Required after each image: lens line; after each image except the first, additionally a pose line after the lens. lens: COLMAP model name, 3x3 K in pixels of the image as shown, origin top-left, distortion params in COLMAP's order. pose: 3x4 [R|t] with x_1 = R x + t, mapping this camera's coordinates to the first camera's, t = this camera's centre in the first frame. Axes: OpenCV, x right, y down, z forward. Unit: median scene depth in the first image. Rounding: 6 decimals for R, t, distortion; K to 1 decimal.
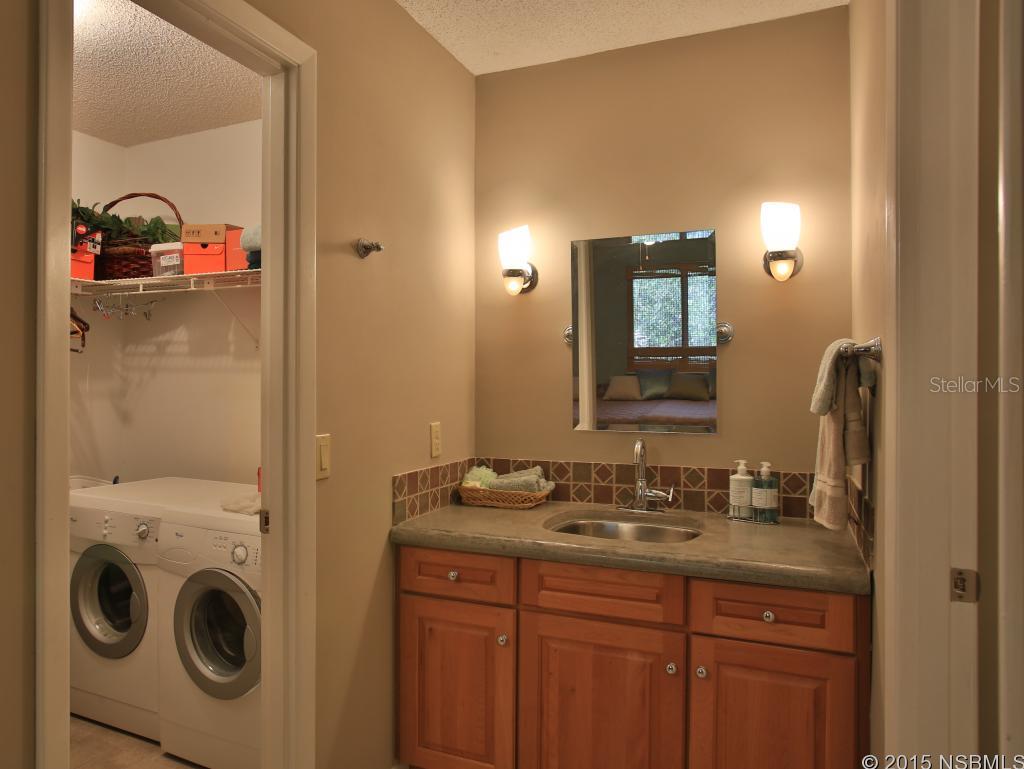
lens RADIAL K [[685.5, 0, 512.0], [0, 685.5, 384.5], [0, 0, 1]] dist [-0.044604, 0.042094]
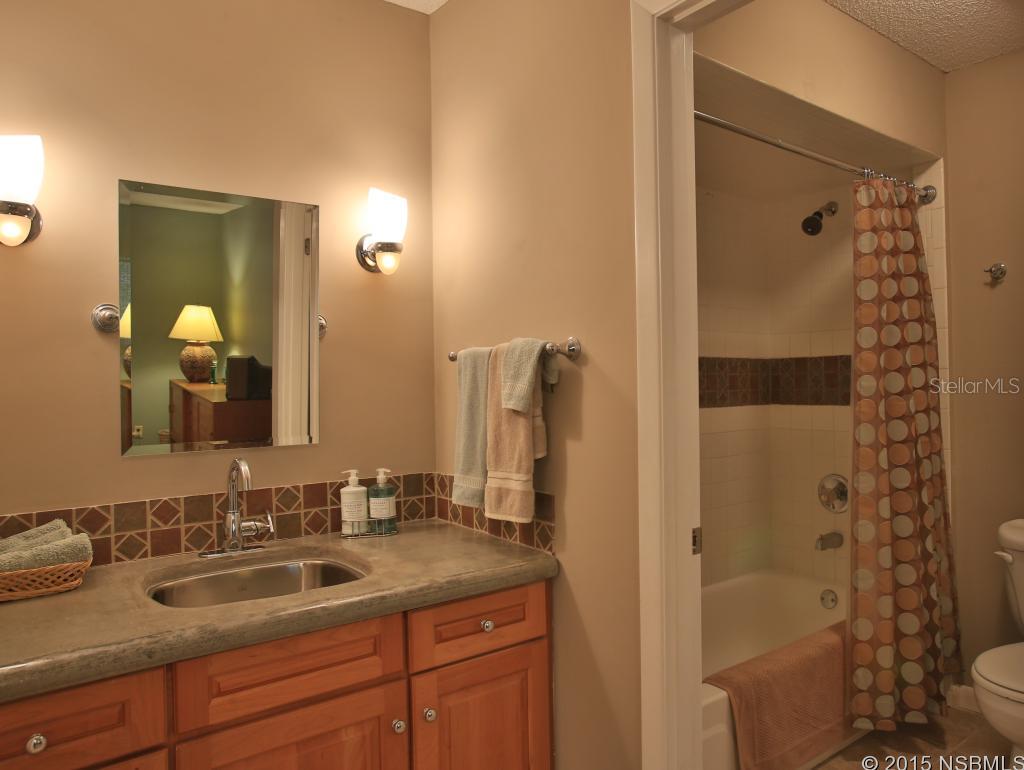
lens RADIAL K [[685.5, 0, 512.0], [0, 685.5, 385.0], [0, 0, 1]] dist [-0.044604, 0.042094]
pose [[0.515657, -0.015604, 0.856653, -0.331188], [0.017716, 0.999815, 0.007548, -0.003295], [-0.856612, 0.011285, 0.515838, 0.370389]]
